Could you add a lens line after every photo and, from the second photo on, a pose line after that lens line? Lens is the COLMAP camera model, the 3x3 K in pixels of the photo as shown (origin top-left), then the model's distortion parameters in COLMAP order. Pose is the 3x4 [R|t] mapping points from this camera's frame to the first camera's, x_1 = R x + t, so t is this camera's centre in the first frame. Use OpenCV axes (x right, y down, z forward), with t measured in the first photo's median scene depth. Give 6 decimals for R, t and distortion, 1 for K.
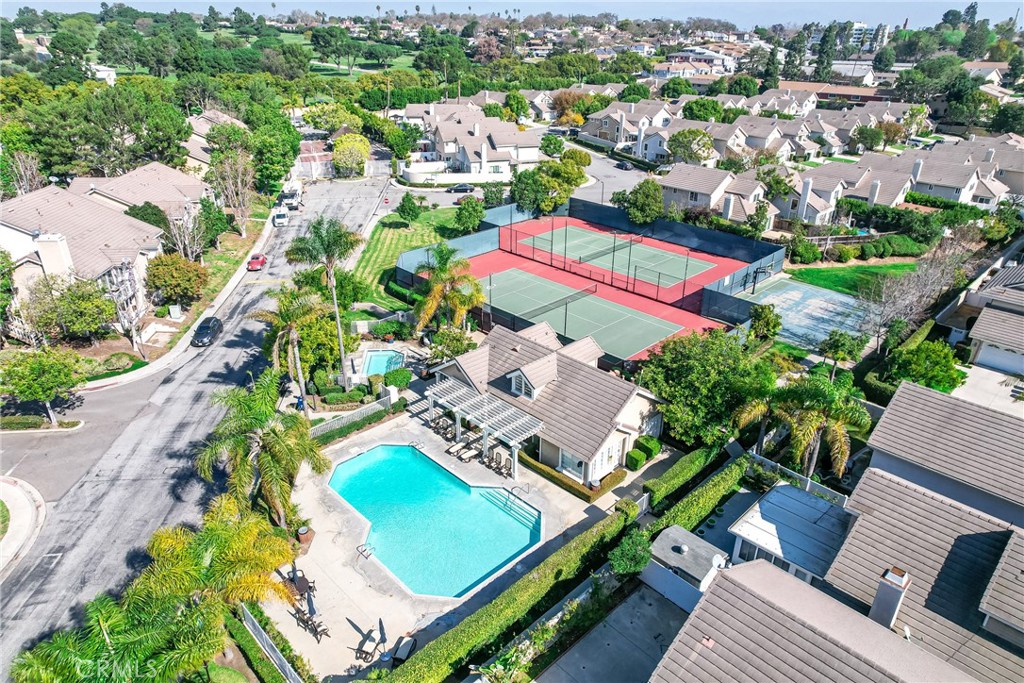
lens RADIAL K [[647.5, 0, 512.0], [0, 647.5, 341.5], [0, 0, 1]] dist [-0.027042, 0.002125]
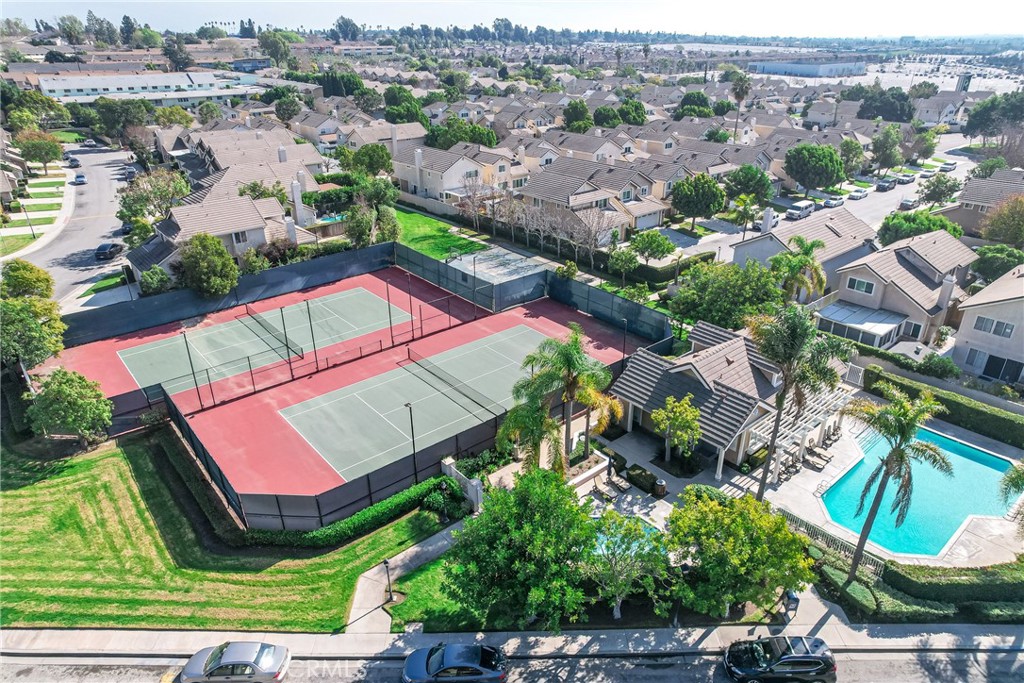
lens RADIAL K [[647.5, 0, 512.0], [0, 647.5, 341.5], [0, 0, 1]] dist [-0.027042, 0.002125]
pose [[0.073748, -0.441824, 0.894065, -0.494808], [0.440296, 0.818826, 0.368324, -0.292159], [-0.894819, 0.366491, 0.254920, 0.610066]]
